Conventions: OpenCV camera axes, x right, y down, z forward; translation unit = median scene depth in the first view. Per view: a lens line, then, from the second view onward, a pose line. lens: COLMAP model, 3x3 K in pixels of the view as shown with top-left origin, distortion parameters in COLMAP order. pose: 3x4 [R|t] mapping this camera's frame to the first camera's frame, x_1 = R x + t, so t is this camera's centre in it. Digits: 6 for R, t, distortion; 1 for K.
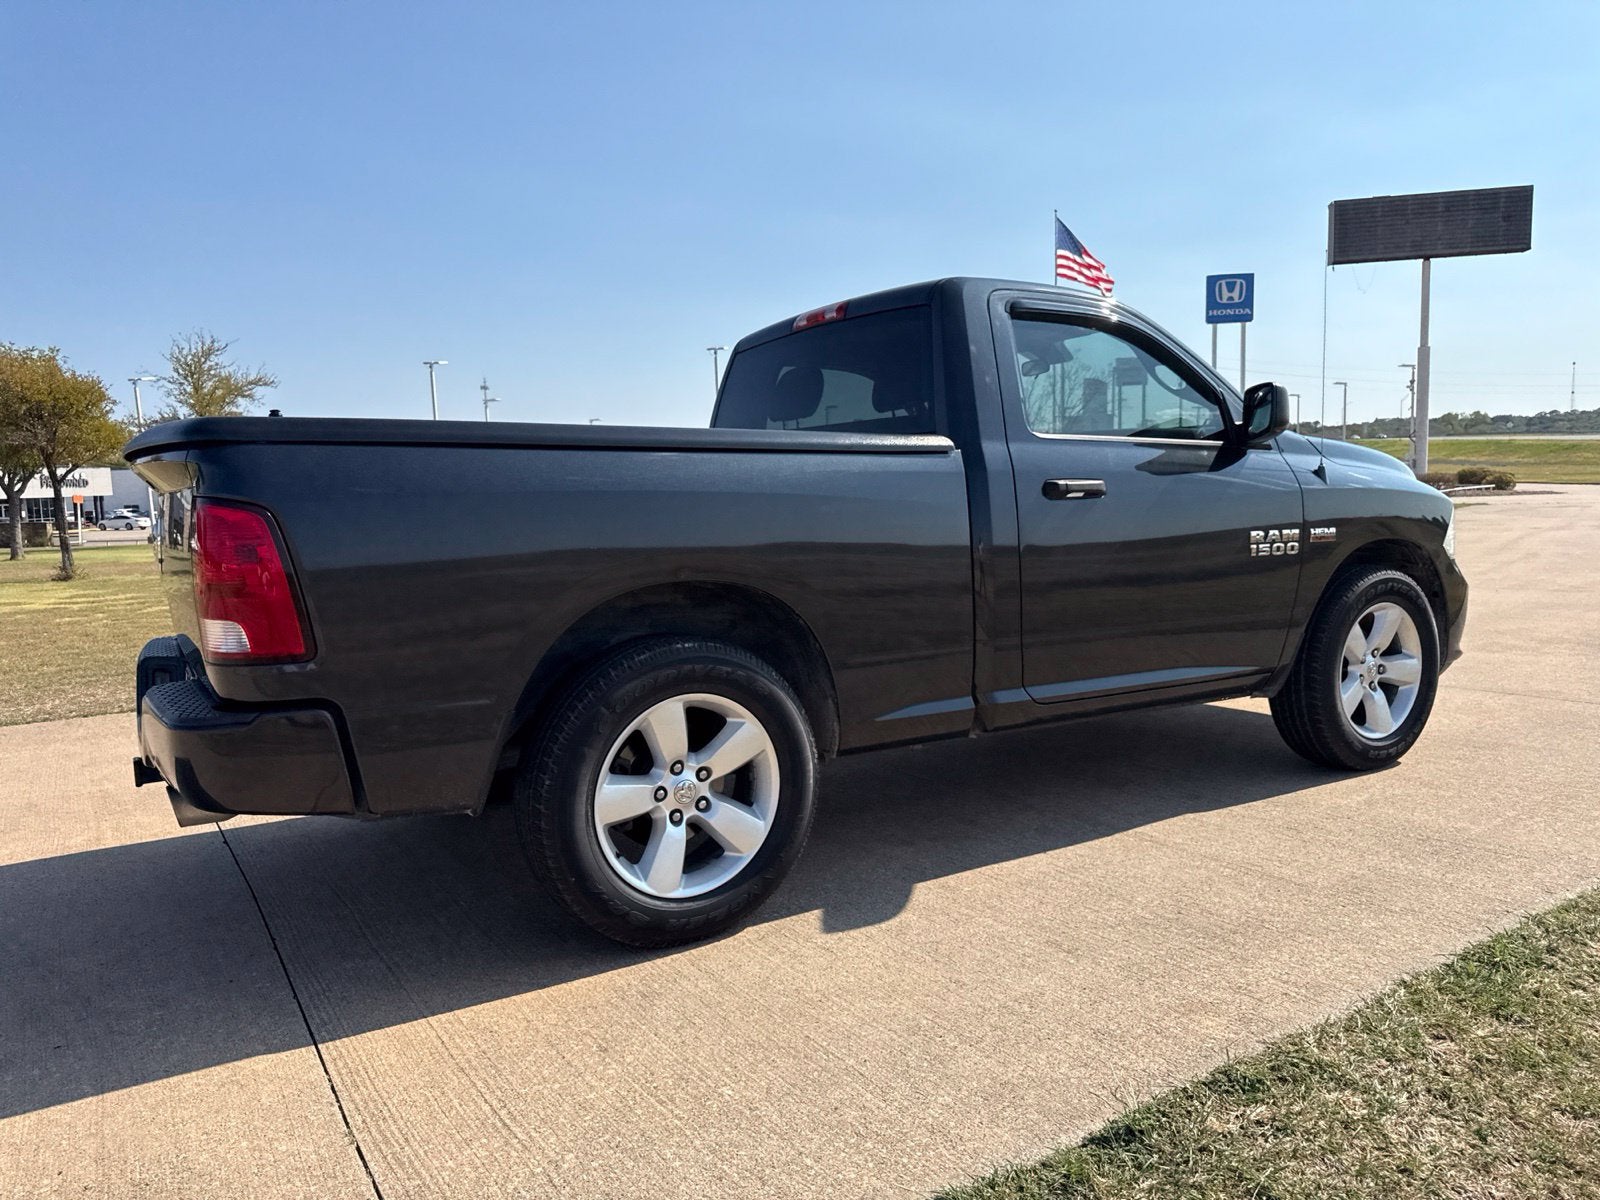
lens RADIAL K [[1093.4, 0, 795.0], [0, 1093.4, 609.8], [0, 0, 1]] dist [-0.000674, -0.000312]
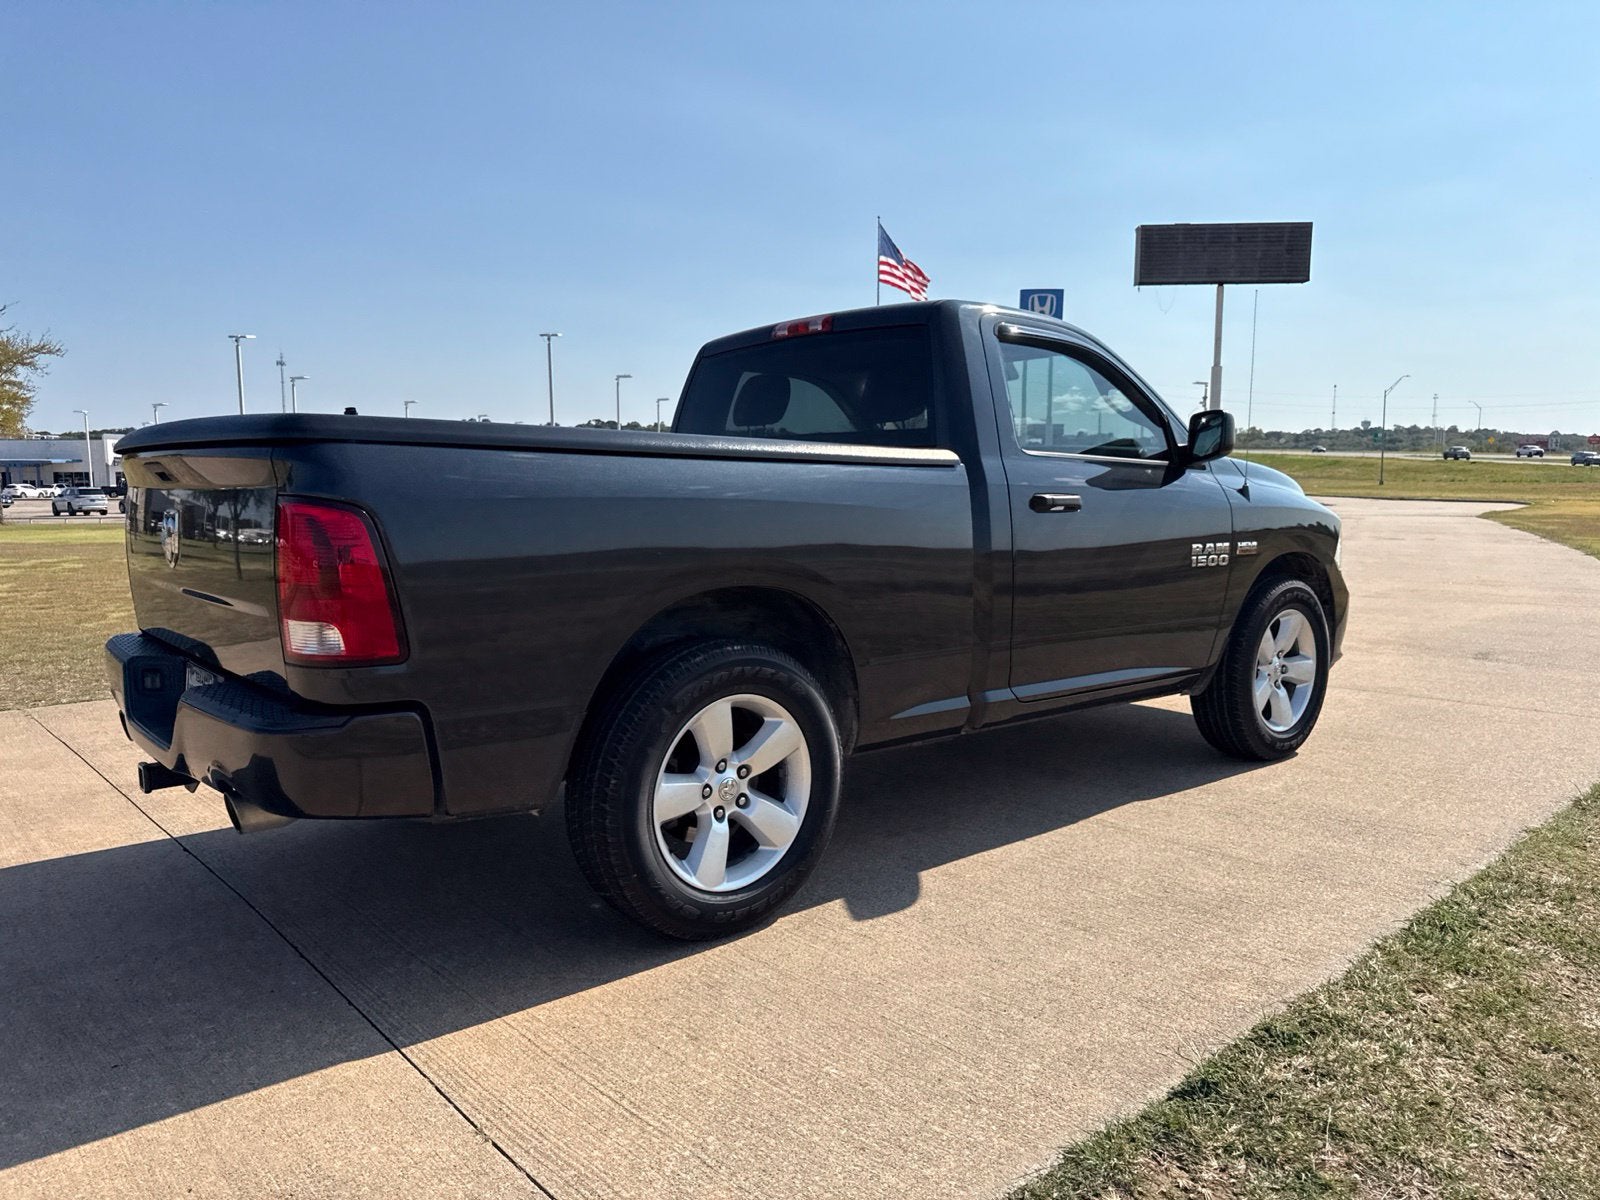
lens RADIAL K [[1092.2, 0, 792.0], [0, 1092.2, 609.8], [0, 0, 1]] dist [0.005931, -0.005842]
pose [[0.987755, 0.009538, 0.155723, -0.194108], [-0.010260, 0.999940, 0.003834, -0.007207], [-0.155677, -0.005385, 0.987793, -0.028338]]
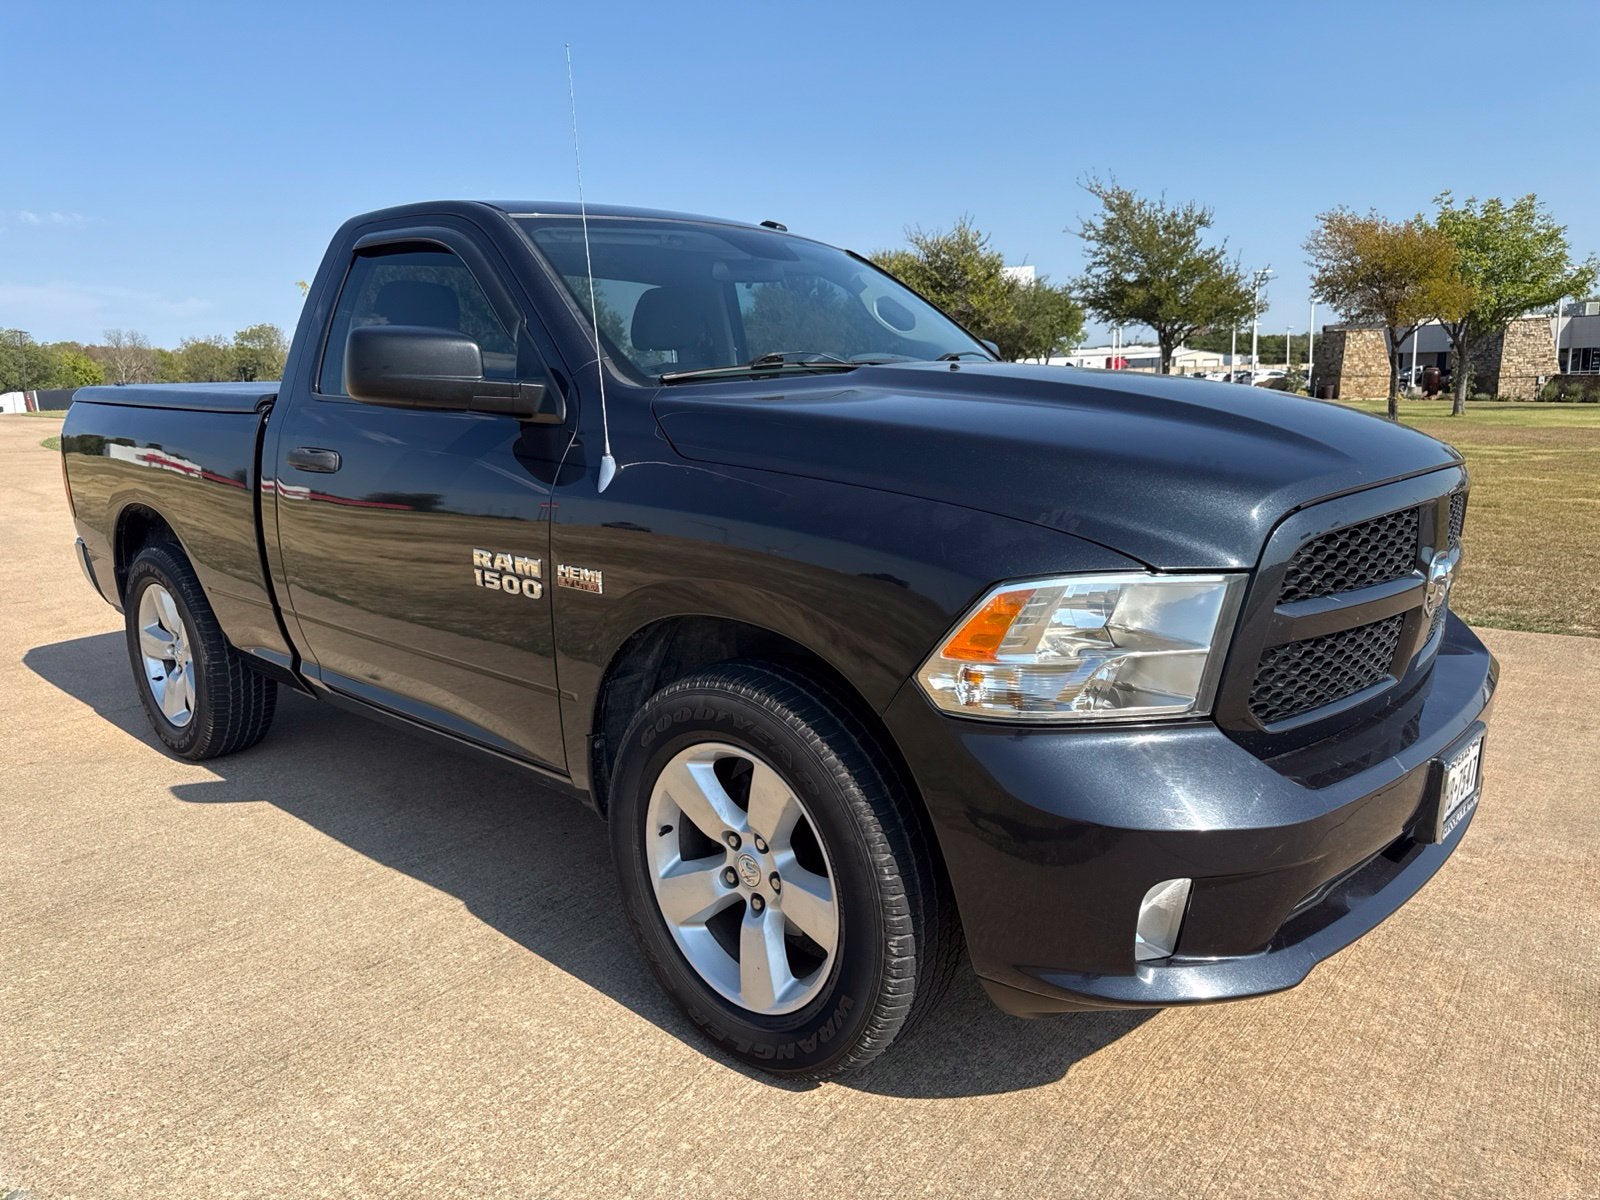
lens RADIAL K [[1121.0, 0, 841.4], [0, 1121.0, 611.5], [0, 0, 1]] dist [0.047571, -0.045784]
pose [[0.318024, 0.213323, -0.923771, 1.456378], [-0.090857, 0.976731, 0.194274, -0.243267], [0.943719, 0.022147, 0.330006, 1.268455]]
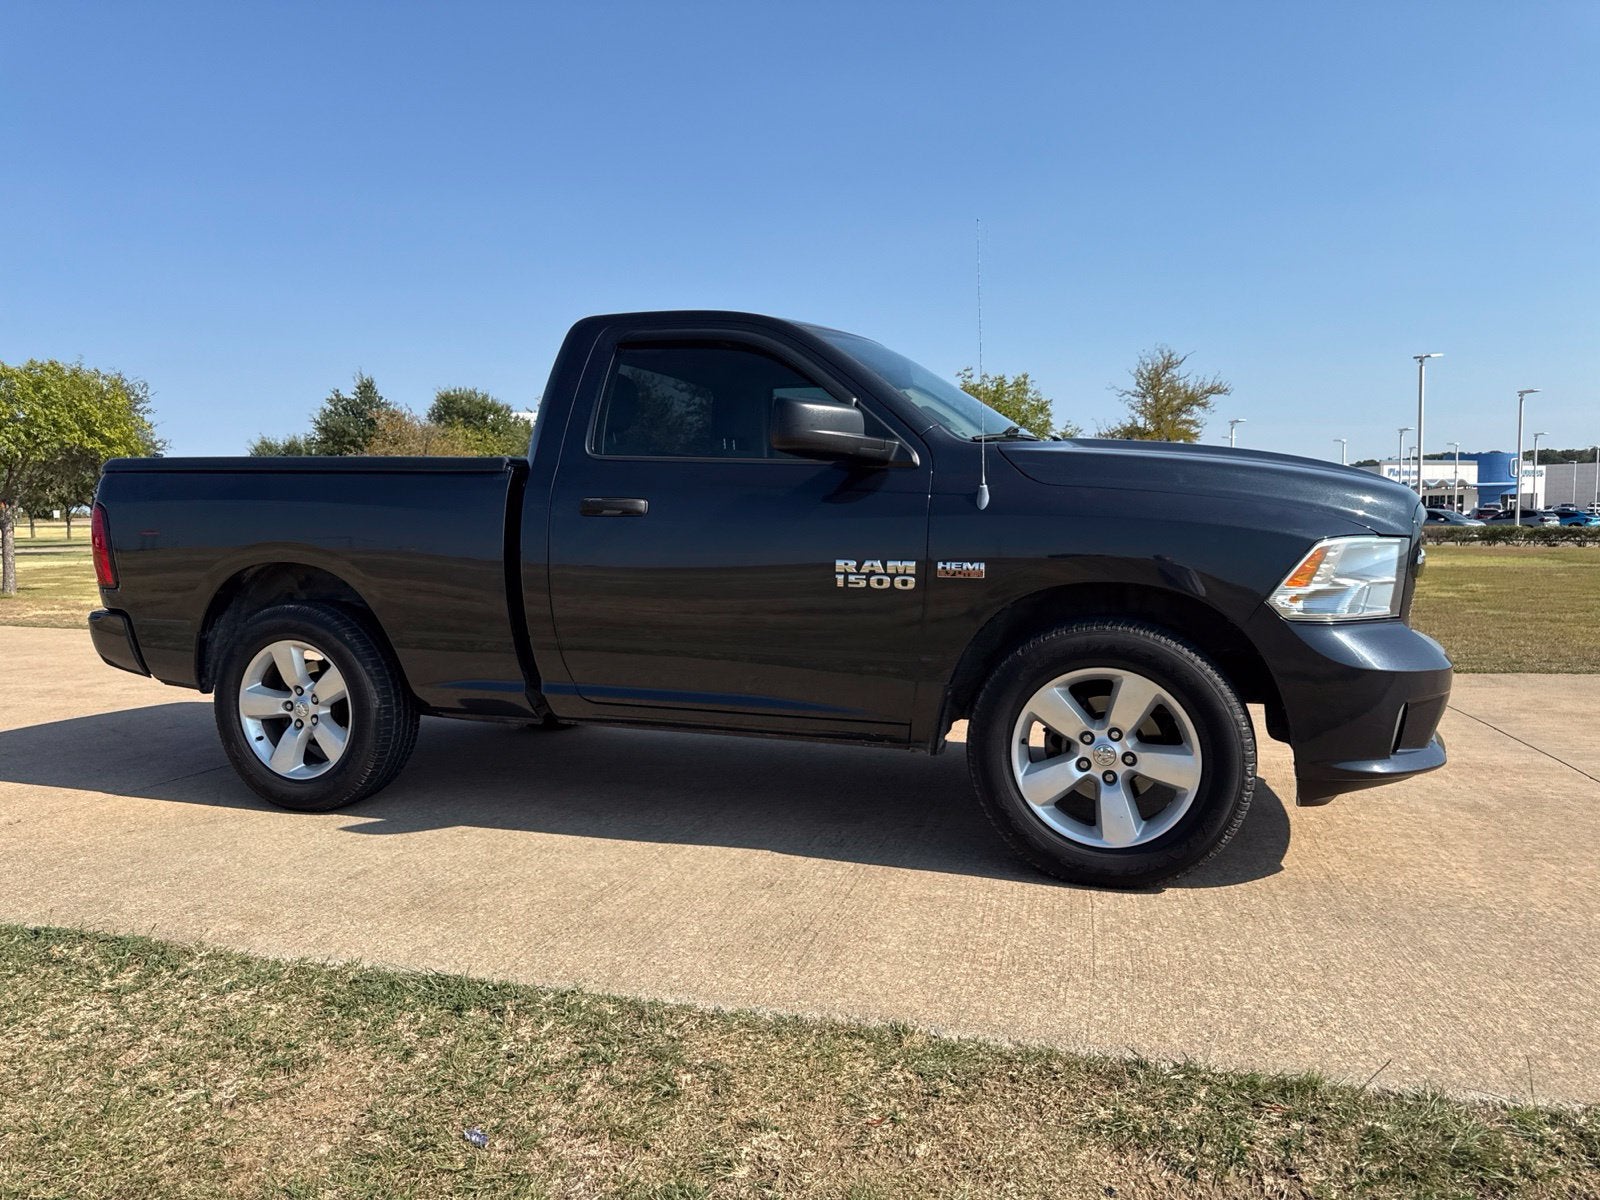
lens RADIAL K [[1099.7, 0, 845.0], [0, 1099.7, 599.3], [0, 0, 1]] dist [0.048034, -0.059069]
pose [[0.663087, 0.082355, -0.743998, 1.420933], [-0.091433, 0.995398, 0.028694, -0.085740], [0.742937, 0.048999, 0.667565, 0.511898]]
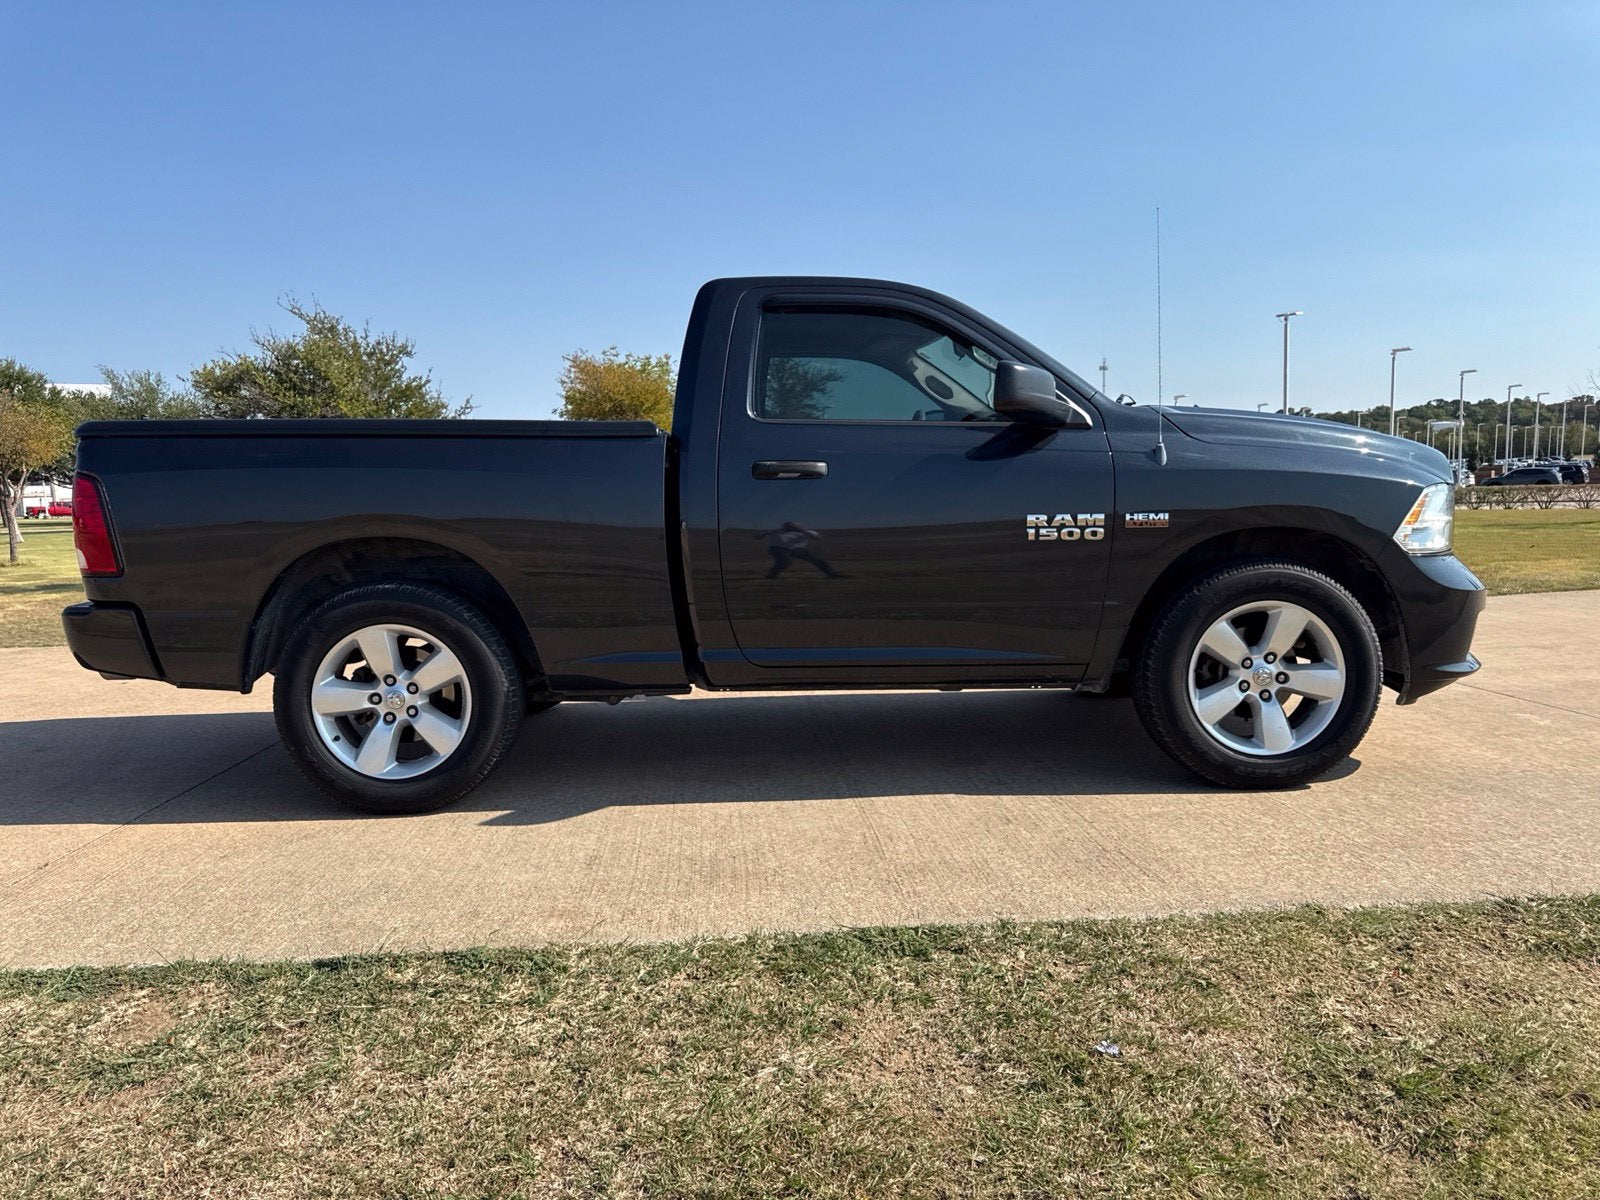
lens RADIAL K [[1093.3, 0, 821.3], [0, 1093.3, 584.2], [0, 0, 1]] dist [0.016258, -0.019697]
pose [[0.875236, 0.051381, -0.480960, 0.936193], [-0.054224, 0.998497, 0.007995, -0.010748], [0.480648, 0.019082, 0.876706, 0.078355]]
